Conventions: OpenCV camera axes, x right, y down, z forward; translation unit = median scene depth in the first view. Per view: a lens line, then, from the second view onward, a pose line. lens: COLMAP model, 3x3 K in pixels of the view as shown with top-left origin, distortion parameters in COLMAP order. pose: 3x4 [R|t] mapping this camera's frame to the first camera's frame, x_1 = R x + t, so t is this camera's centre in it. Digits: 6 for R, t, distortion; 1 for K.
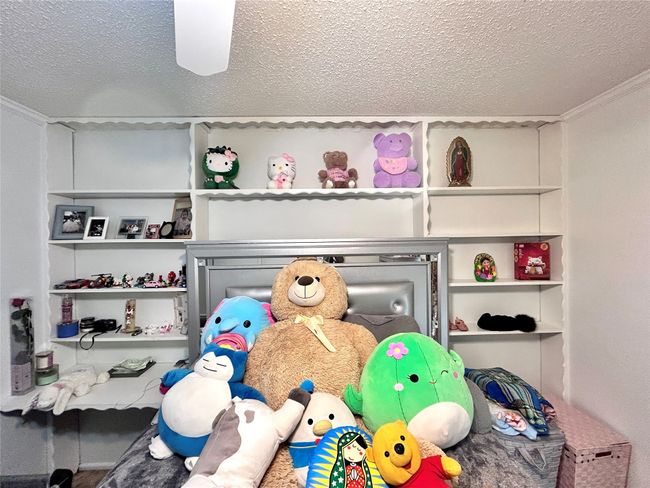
lens RADIAL K [[265.3, 0, 324.9], [0, 265.3, 242.9], [0, 0, 1]] dist [-0.003698, 0.001253]
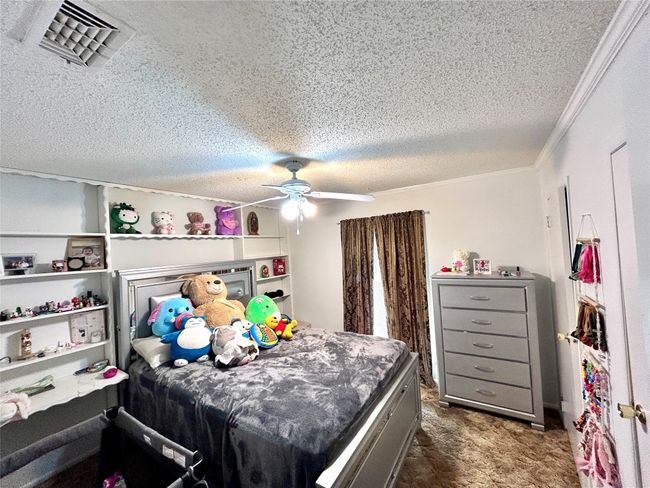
lens RADIAL K [[265.3, 0, 325.5], [0, 265.3, 243.8], [0, 0, 1]] dist [-0.003698, 0.001253]
pose [[0.562769, -0.003377, 0.826607, -0.966467], [0.057847, 0.997701, -0.035308, -0.030985], [-0.824587, 0.067687, 0.561671, -0.698127]]
